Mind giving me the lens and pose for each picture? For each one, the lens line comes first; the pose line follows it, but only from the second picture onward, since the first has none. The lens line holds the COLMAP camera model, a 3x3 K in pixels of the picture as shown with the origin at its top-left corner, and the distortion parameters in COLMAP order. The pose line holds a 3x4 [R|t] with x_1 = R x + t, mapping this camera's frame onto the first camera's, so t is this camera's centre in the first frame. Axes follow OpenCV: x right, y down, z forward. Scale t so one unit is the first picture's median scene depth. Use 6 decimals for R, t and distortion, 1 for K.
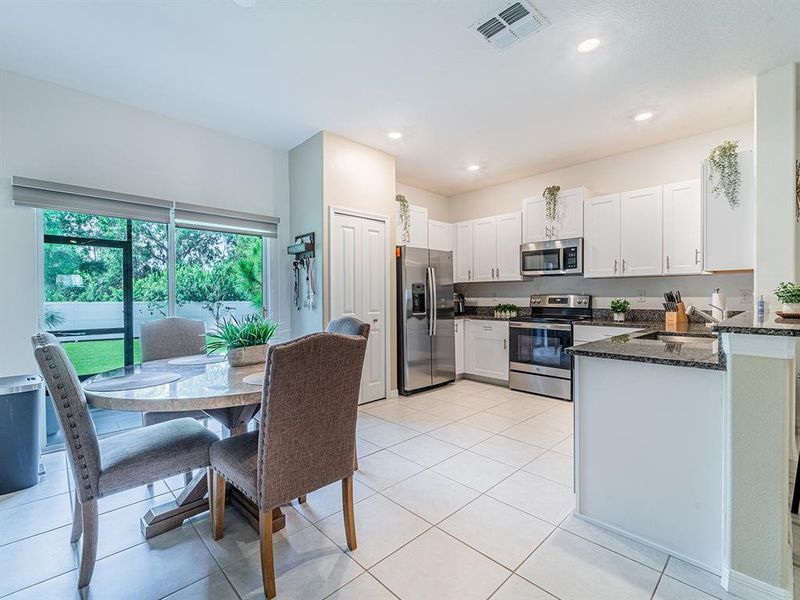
lens RADIAL K [[368.3, 0, 401.3], [0, 368.3, 299.0], [0, 0, 1]] dist [0.008253, -0.003550]
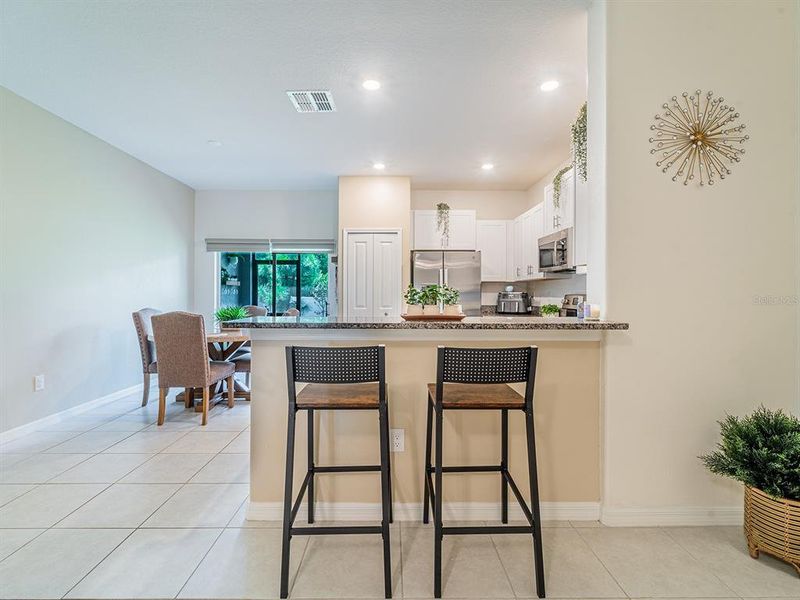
lens RADIAL K [[368.3, 0, 389.5], [0, 368.3, 290.6], [0, 0, 1]] dist [0.008253, -0.003550]
pose [[0.723718, -0.000367, -0.690096, 0.742196], [-0.009214, 0.999906, -0.010194, -0.007800], [0.690034, 0.013736, 0.723646, 0.102418]]
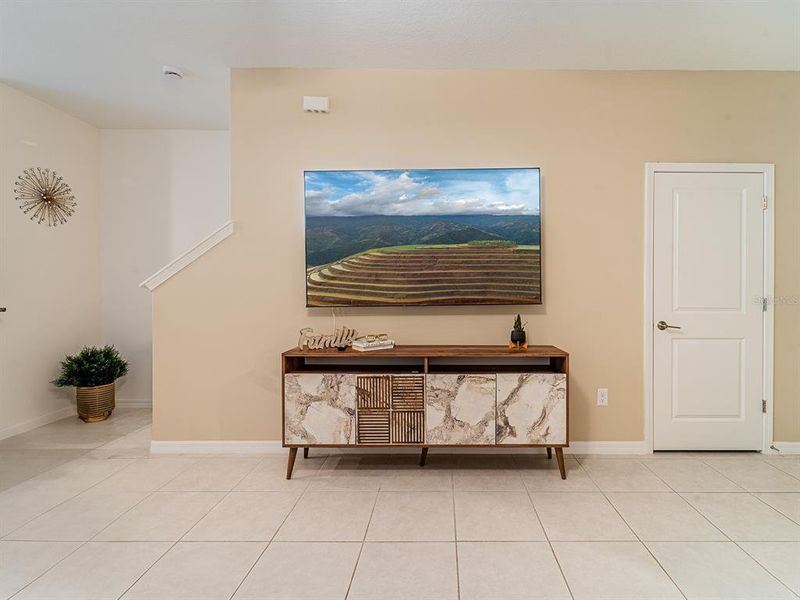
lens RADIAL K [[368.3, 0, 443.5], [0, 368.3, 300.8], [0, 0, 1]] dist [0.008253, -0.003550]
pose [[0.681659, -0.004313, 0.731658, 0.702366], [-0.003606, 0.999951, 0.009254, 0.001188], [-0.731661, -0.008947, 0.681610, -0.414837]]
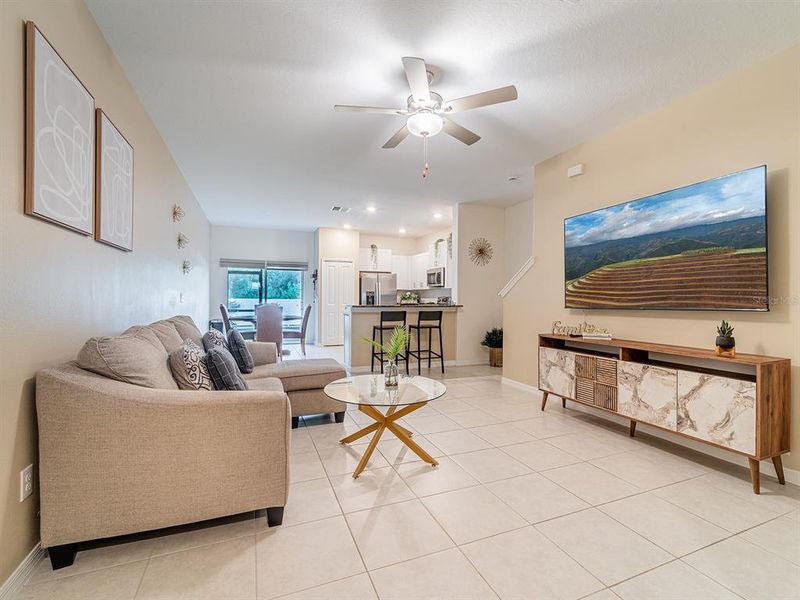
lens RADIAL K [[368.3, 0, 394.5], [0, 368.3, 300.1], [0, 0, 1]] dist [0.008253, -0.003550]
pose [[0.927842, 0.012796, -0.372755, 0.937999], [-0.012677, 0.999916, 0.002768, 0.001329], [0.372759, 0.002157, 0.927926, -0.848042]]
